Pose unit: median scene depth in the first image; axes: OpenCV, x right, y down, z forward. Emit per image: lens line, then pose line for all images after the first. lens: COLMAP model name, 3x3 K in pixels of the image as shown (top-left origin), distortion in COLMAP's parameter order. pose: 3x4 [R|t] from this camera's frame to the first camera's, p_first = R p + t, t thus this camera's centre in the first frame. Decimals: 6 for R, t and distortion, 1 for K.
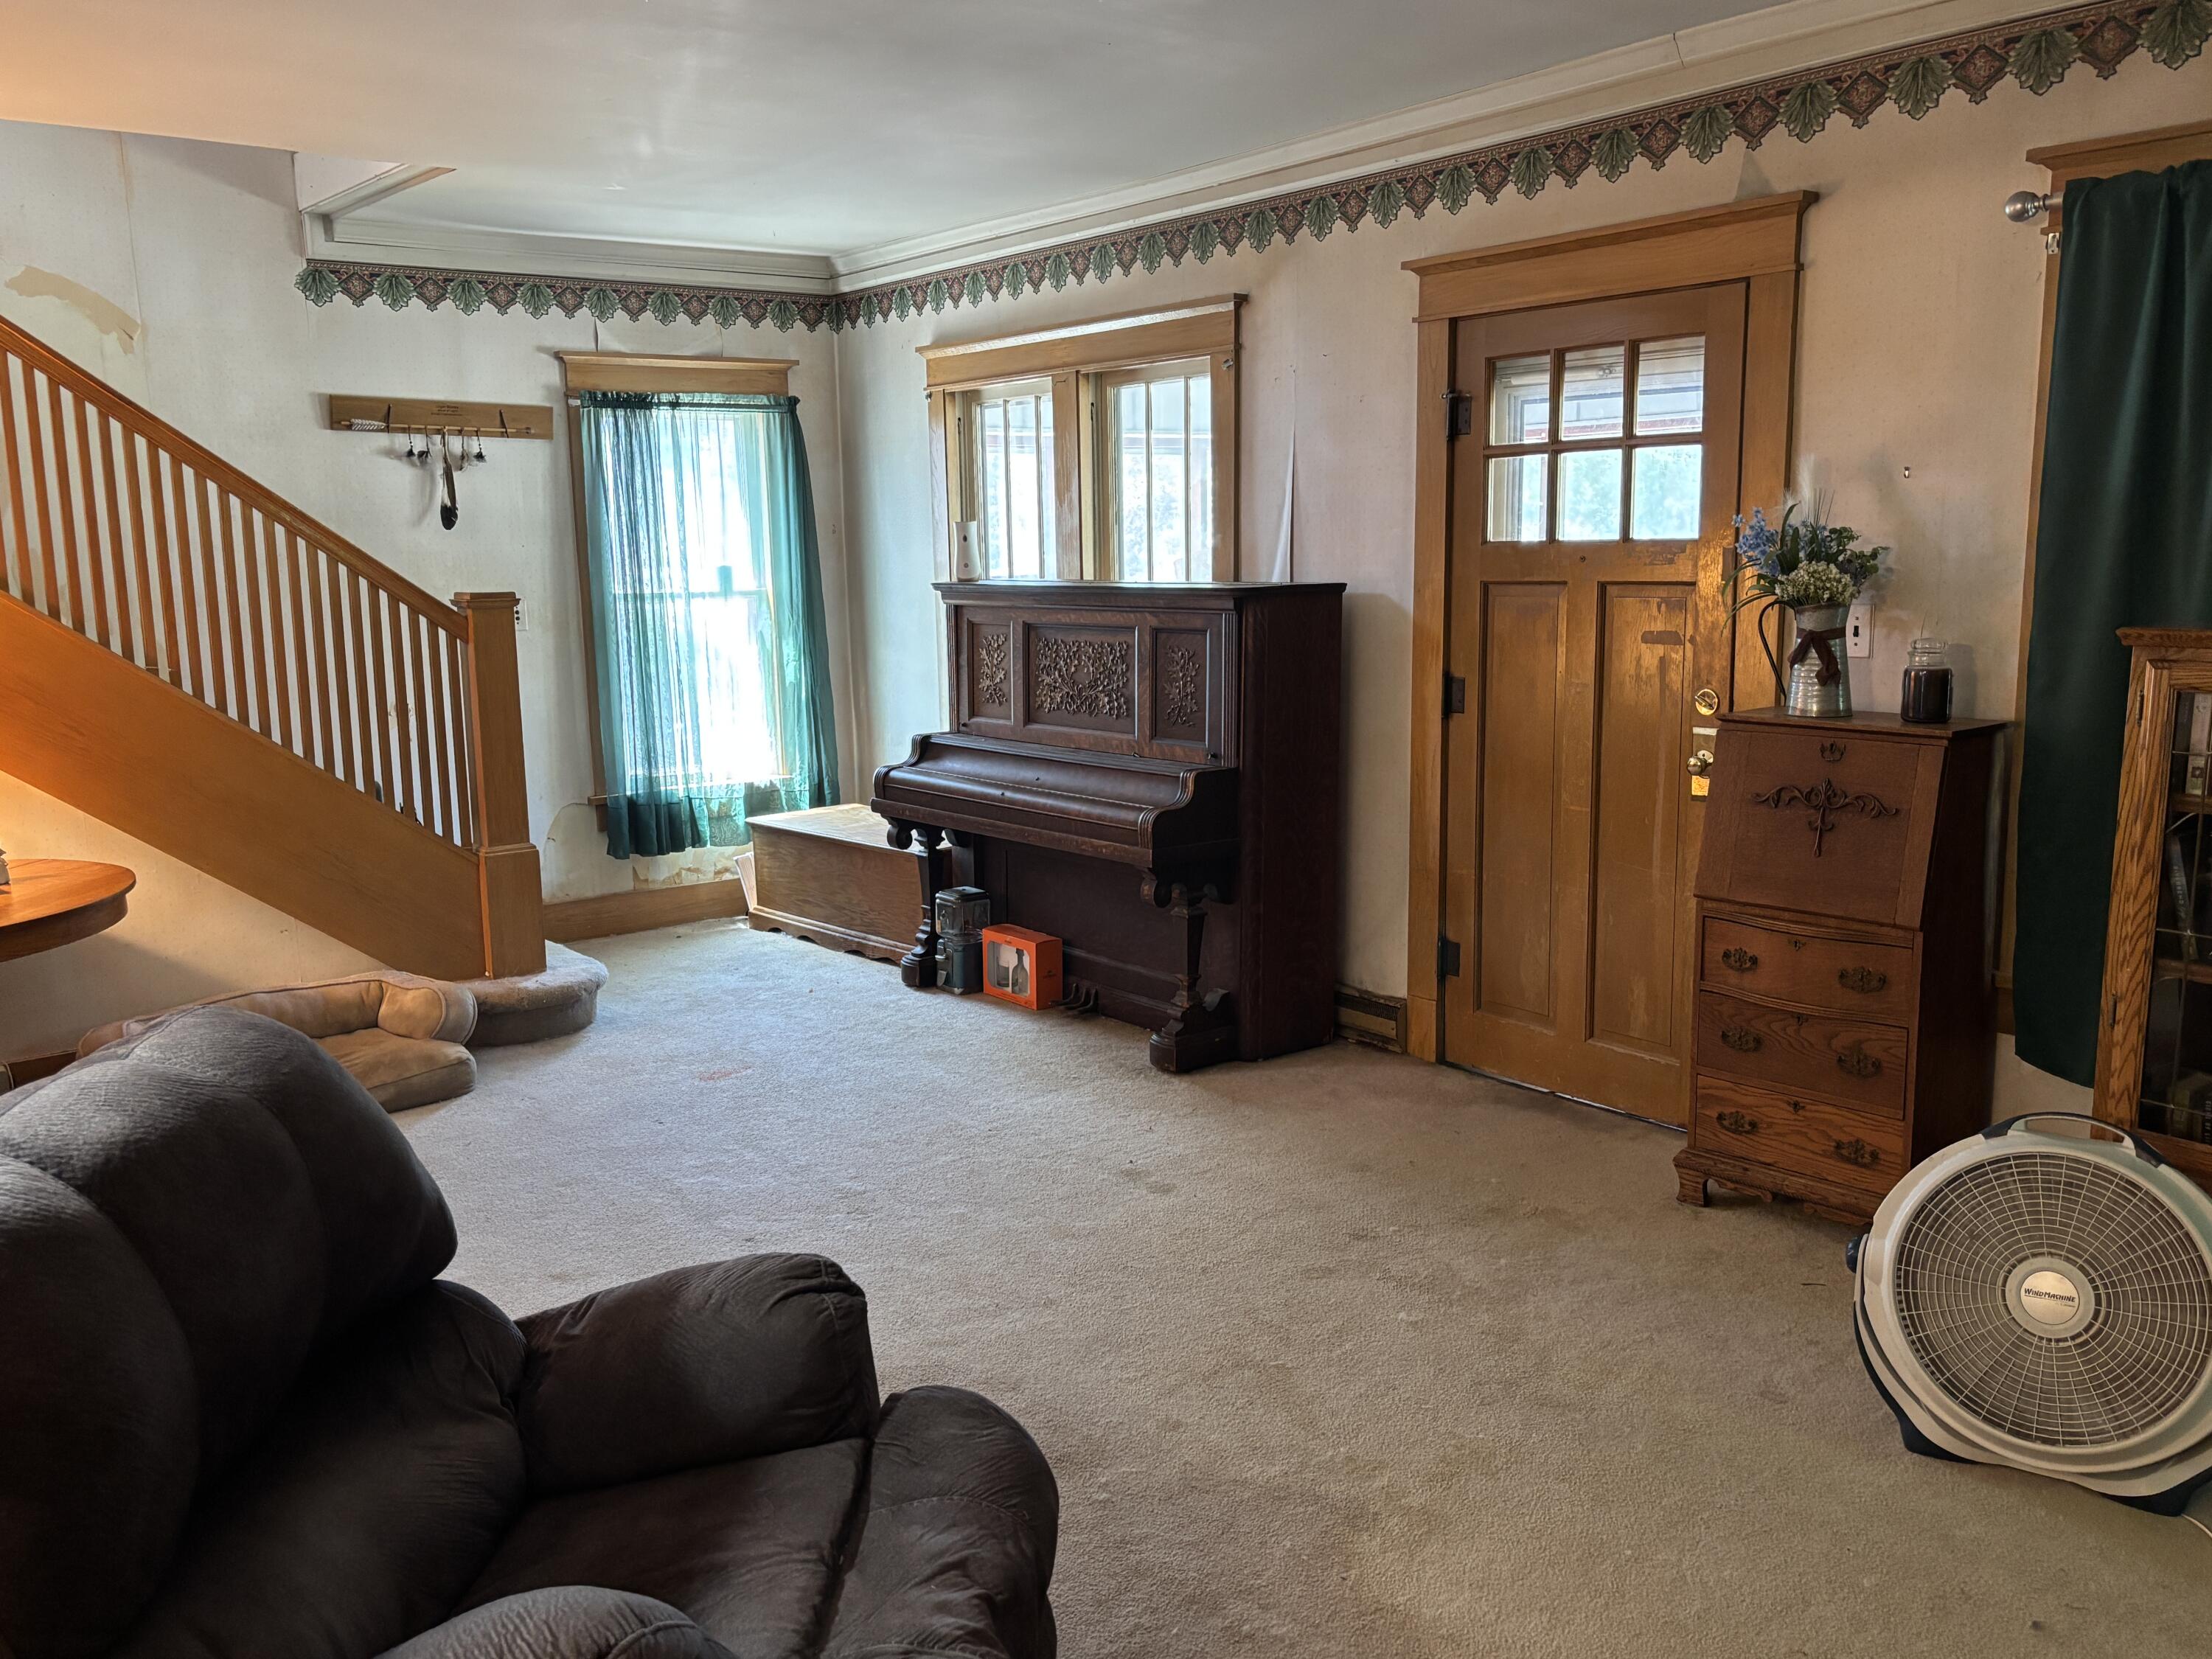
lens RADIAL K [[1813.6, 0, 1106.5], [0, 1813.6, 824.8], [0, 0, 1]] dist [0.027065, -0.009299]
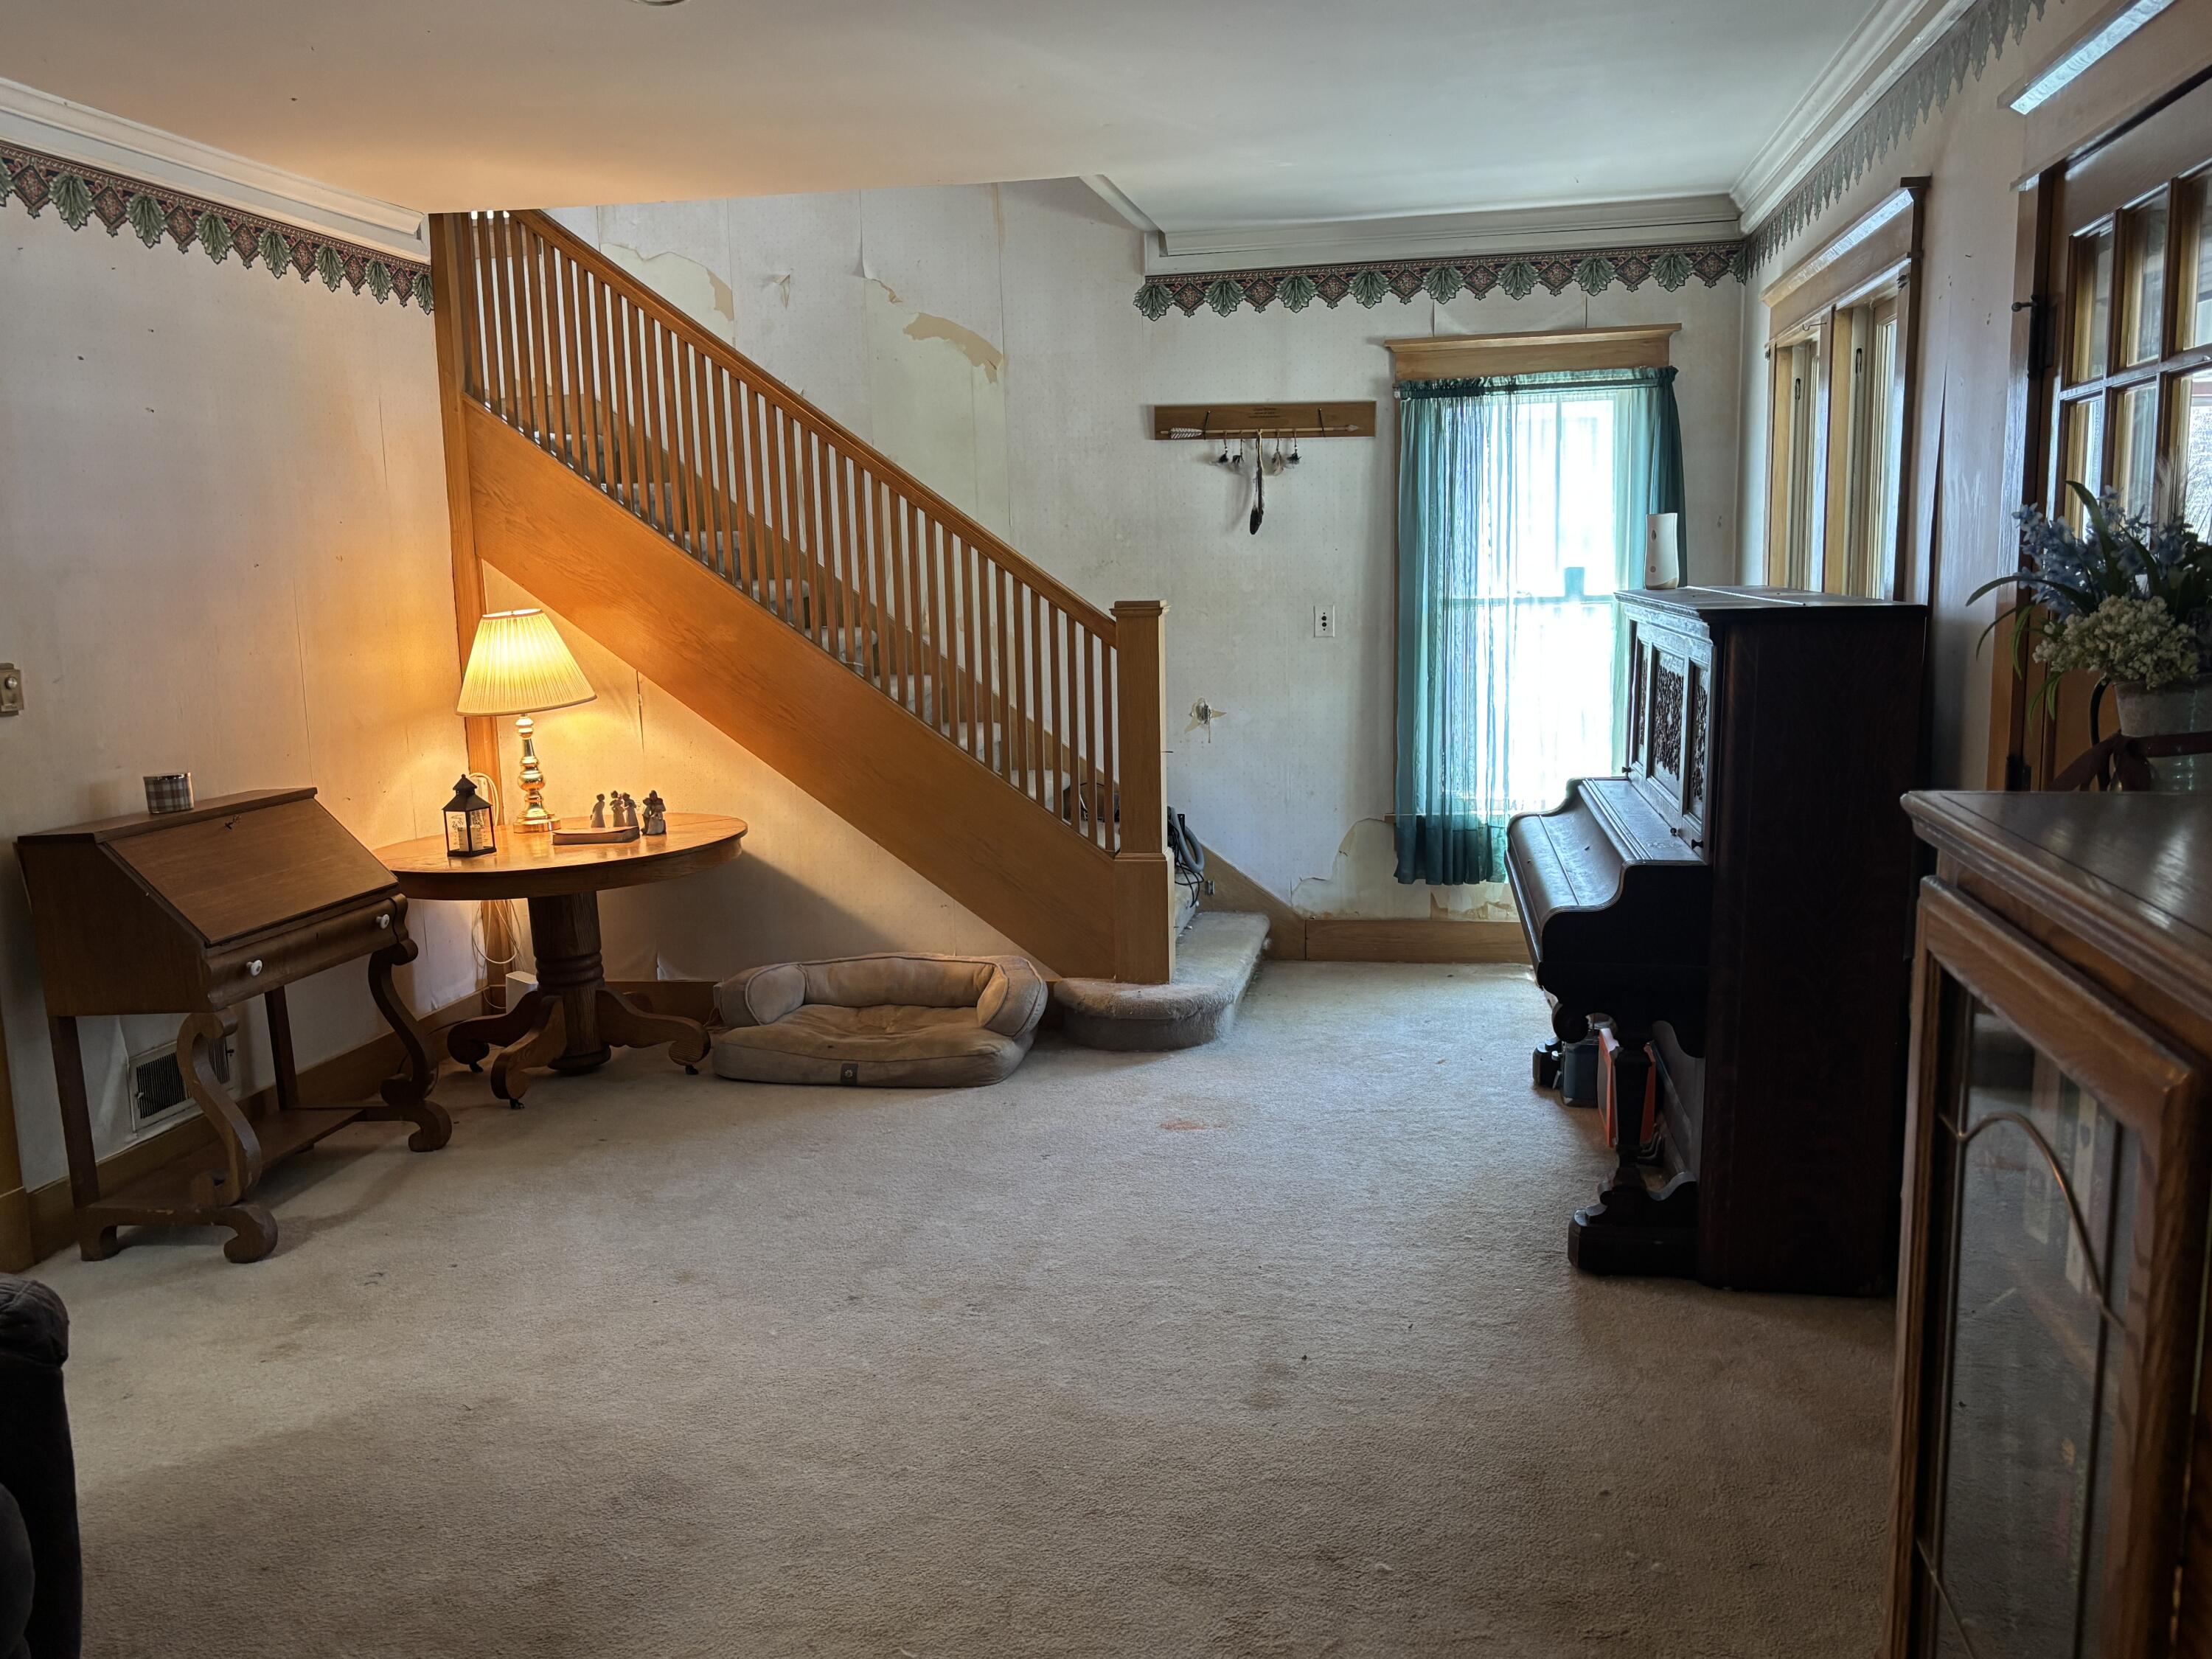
lens RADIAL K [[1813.6, 0, 1093.0], [0, 1813.6, 866.8], [0, 0, 1]] dist [0.027065, -0.009299]
pose [[0.665455, 0.130827, -0.734883, 0.327170], [-0.104801, 0.991144, 0.081548, -0.051086], [0.739044, 0.022750, 0.673273, 0.259624]]
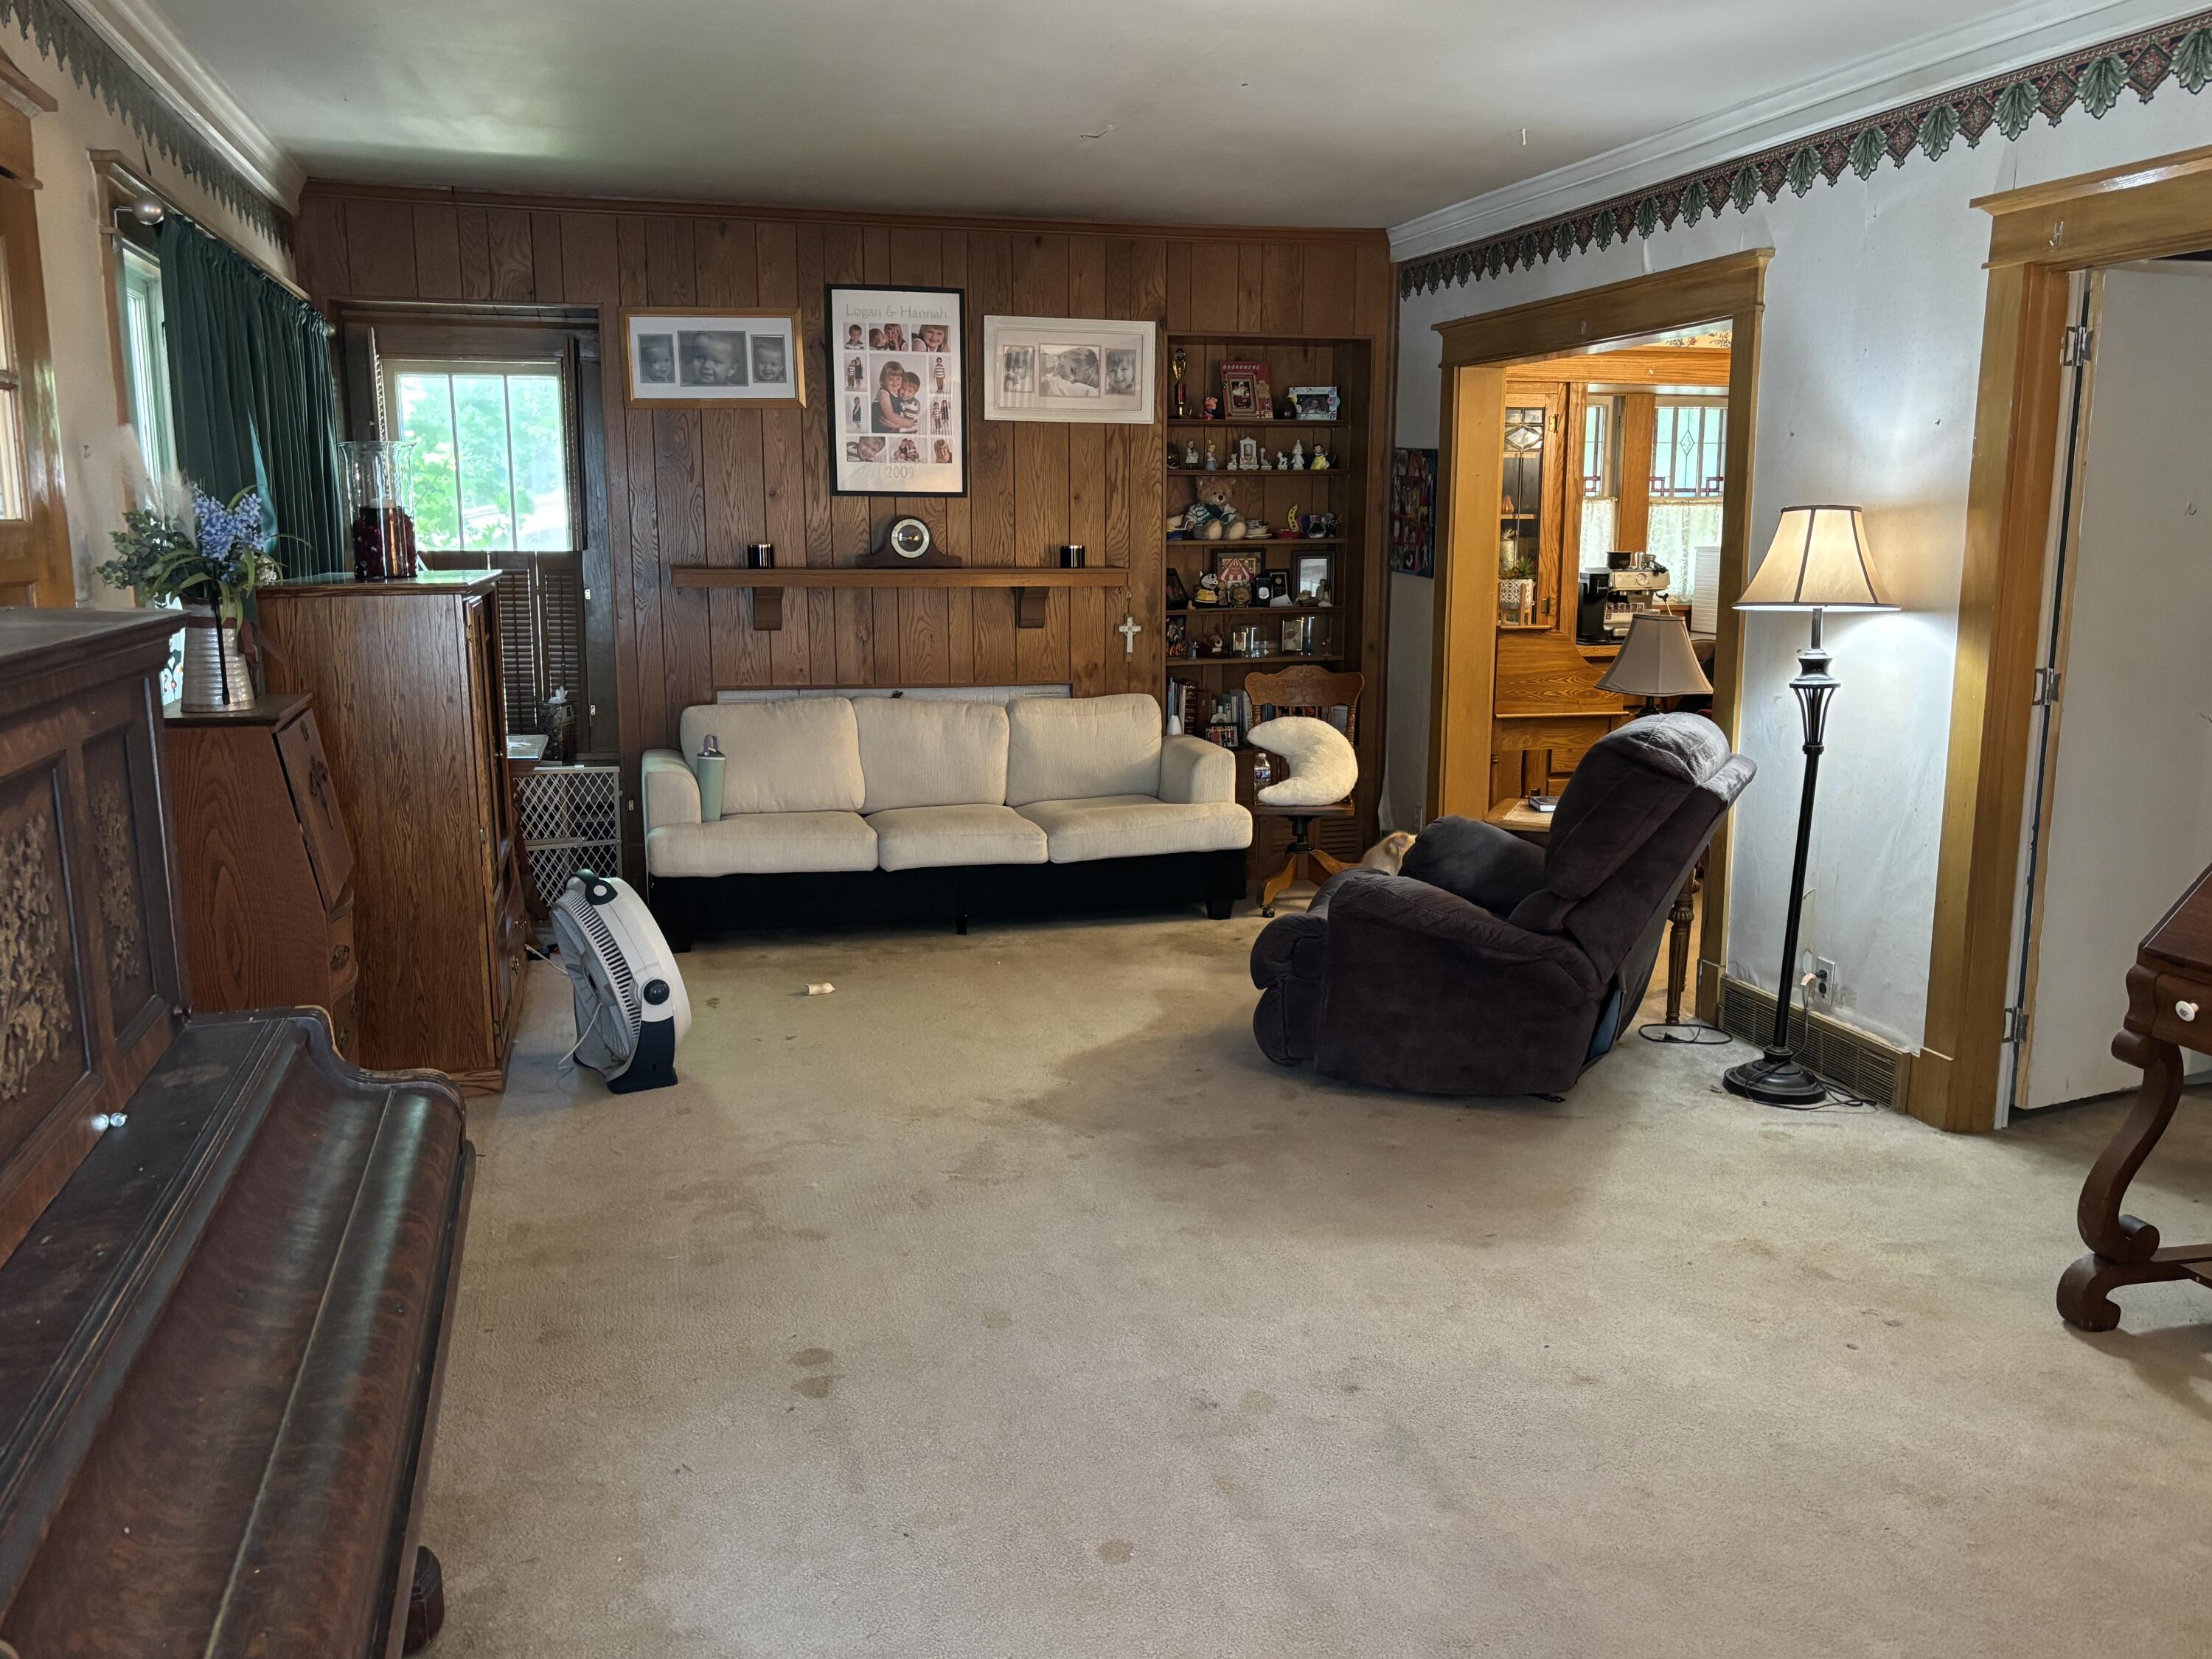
lens RADIAL K [[1813.6, 0, 1094.9], [0, 1813.6, 848.4], [0, 0, 1]] dist [0.027065, -0.009299]
pose [[-0.923392, -0.041822, 0.381573, -0.217776], [0.083902, 0.948021, 0.306947, -0.145453], [-0.374576, 0.315447, -0.871886, 0.961222]]
